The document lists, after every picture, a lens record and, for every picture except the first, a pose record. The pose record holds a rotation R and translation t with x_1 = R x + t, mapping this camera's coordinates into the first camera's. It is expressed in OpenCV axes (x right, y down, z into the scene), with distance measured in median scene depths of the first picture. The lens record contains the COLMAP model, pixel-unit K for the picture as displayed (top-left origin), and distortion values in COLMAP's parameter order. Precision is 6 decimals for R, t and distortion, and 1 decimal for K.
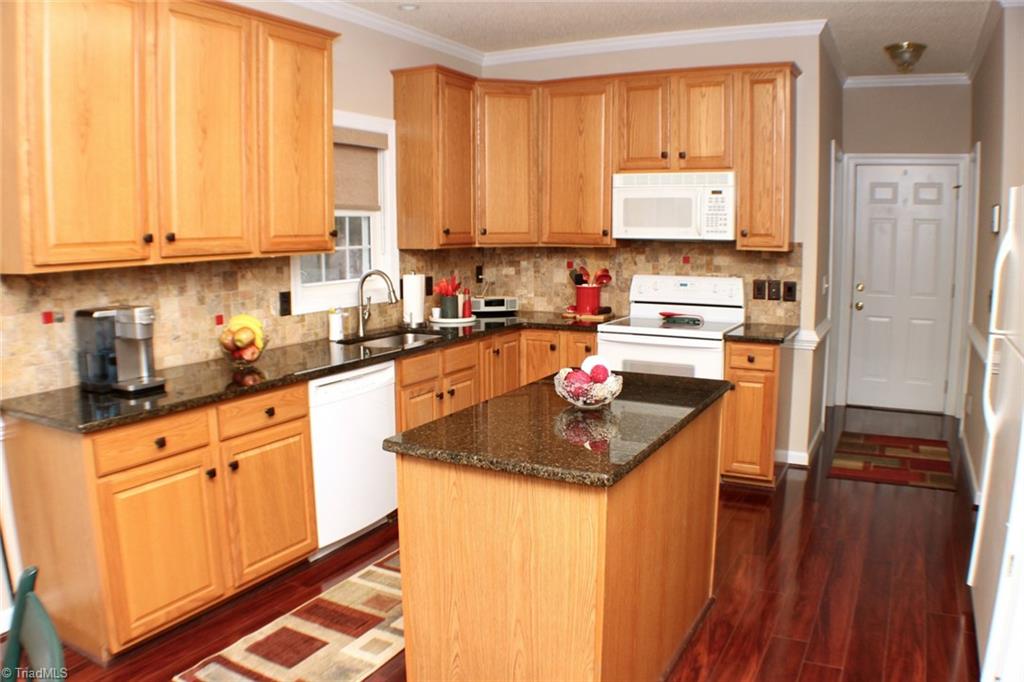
lens RADIAL K [[778.8, 0, 512.0], [0, 778.8, 341.0], [0, 0, 1]] dist [-0.168373, 0.005938]
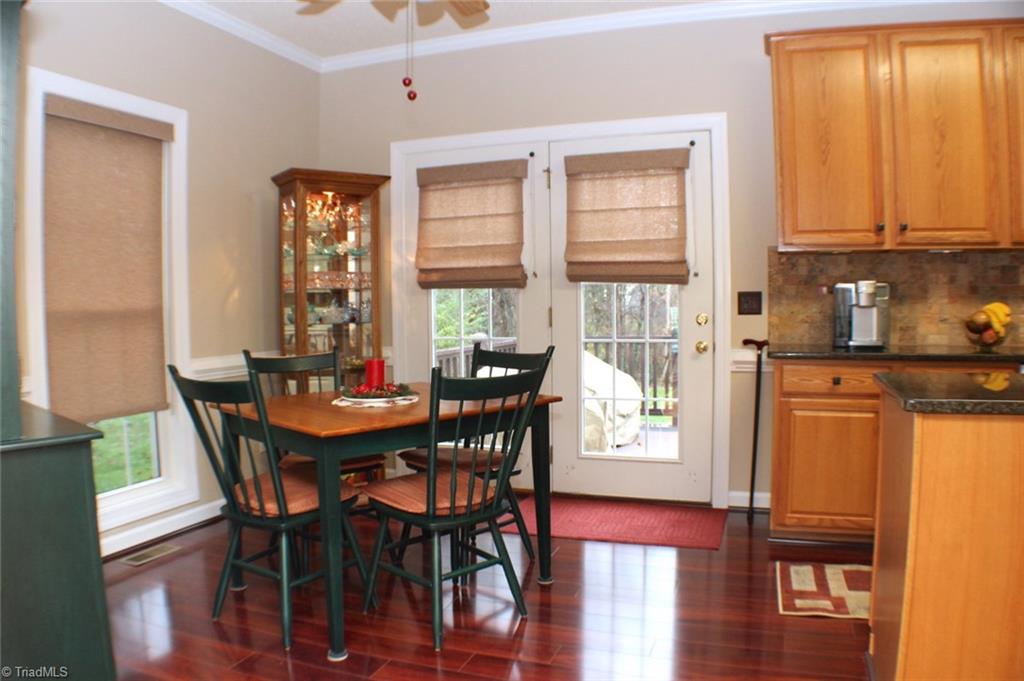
lens RADIAL K [[763.8, 0, 512.0], [0, 763.8, 340.5], [0, 0, 1]] dist [-0.229740, 0.099876]
pose [[0.142634, 0.057202, -0.988121, 0.444043], [-0.130352, 0.990719, 0.038536, 0.059204], [0.981154, 0.123307, 0.148767, 0.171072]]
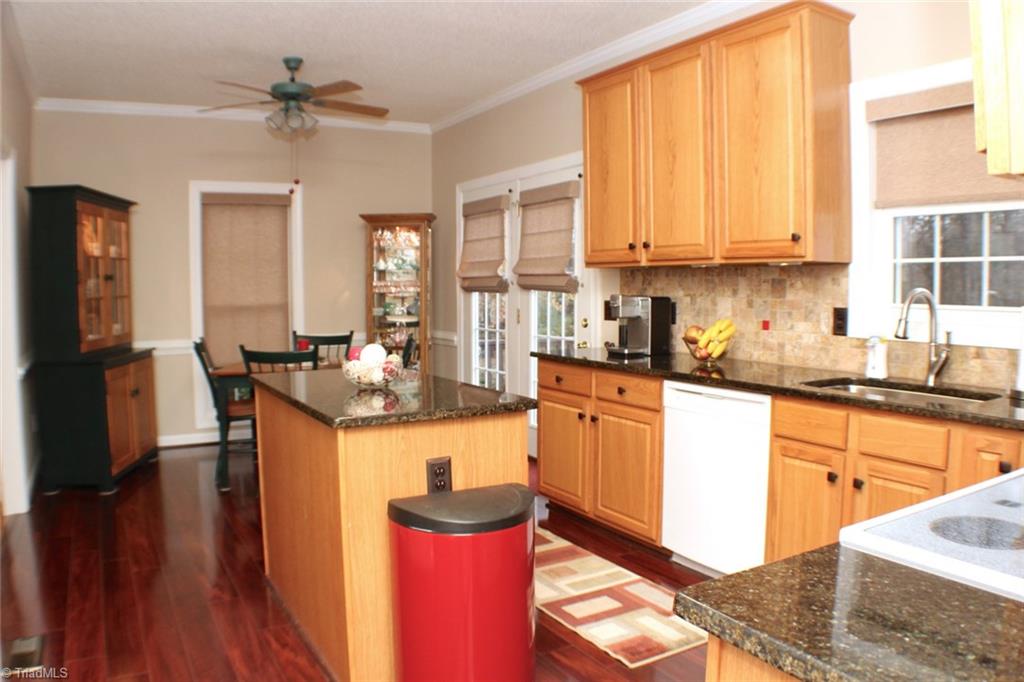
lens RADIAL K [[763.8, 0, 512.0], [0, 763.8, 341.0], [0, 0, 1]] dist [-0.229740, 0.099876]
pose [[-0.526768, 0.072741, -0.846891, 0.584396], [-0.112965, 0.981503, 0.154567, -0.111195], [0.842469, 0.177090, -0.508808, 1.103118]]
